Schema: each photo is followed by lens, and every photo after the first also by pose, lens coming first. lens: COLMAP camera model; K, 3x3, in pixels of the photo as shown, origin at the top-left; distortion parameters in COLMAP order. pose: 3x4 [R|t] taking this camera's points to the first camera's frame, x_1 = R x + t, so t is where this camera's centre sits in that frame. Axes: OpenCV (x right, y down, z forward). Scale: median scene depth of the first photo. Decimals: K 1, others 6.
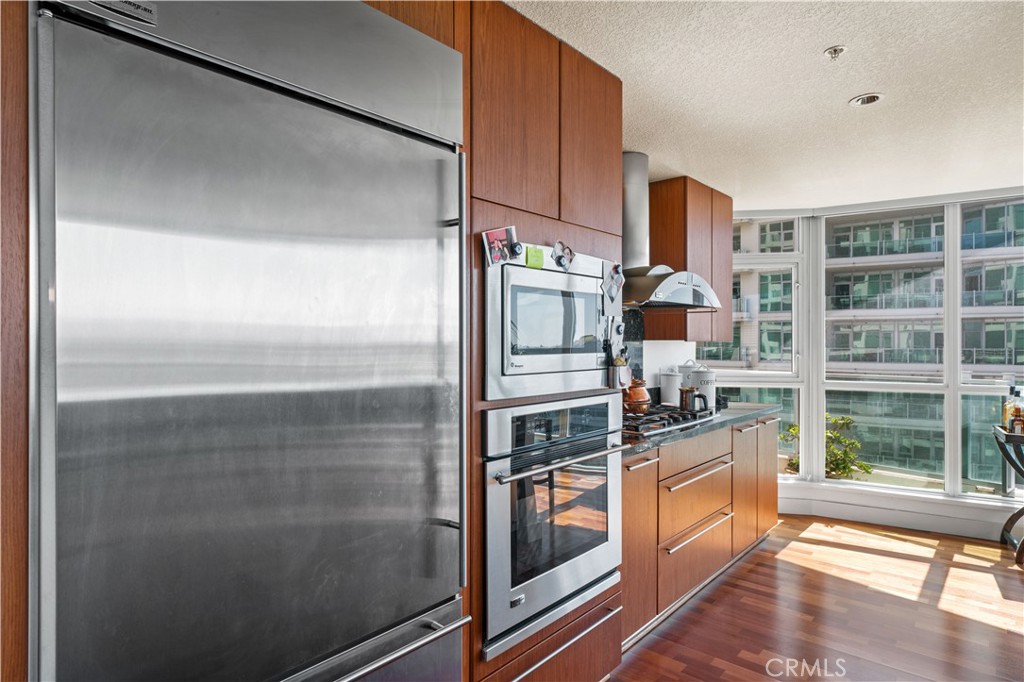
lens RADIAL K [[578.6, 0, 512.2], [0, 578.6, 341.6], [0, 0, 1]] dist [-0.001149, -0.000451]
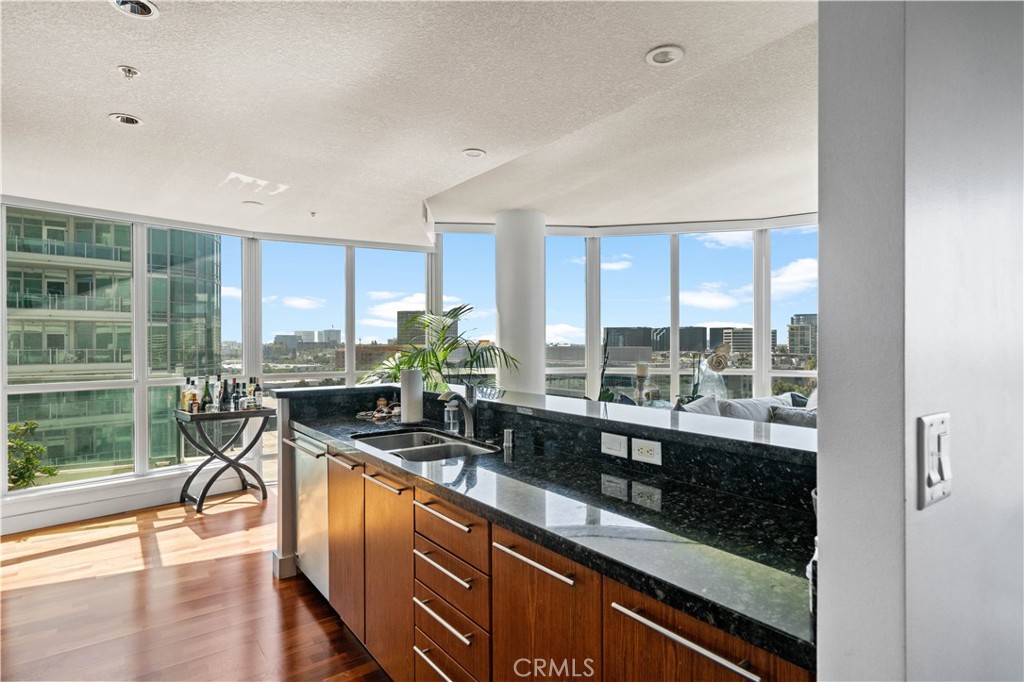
lens RADIAL K [[533.1, 0, 512.5], [0, 533.1, 342.5], [0, 0, 1]] dist [0.002486, 0.000486]
pose [[0.197412, 0.000836, 0.980320, -0.143386], [-0.000474, 1.000000, -0.000757, 0.000548], [-0.980320, -0.000316, 0.197412, 0.057904]]
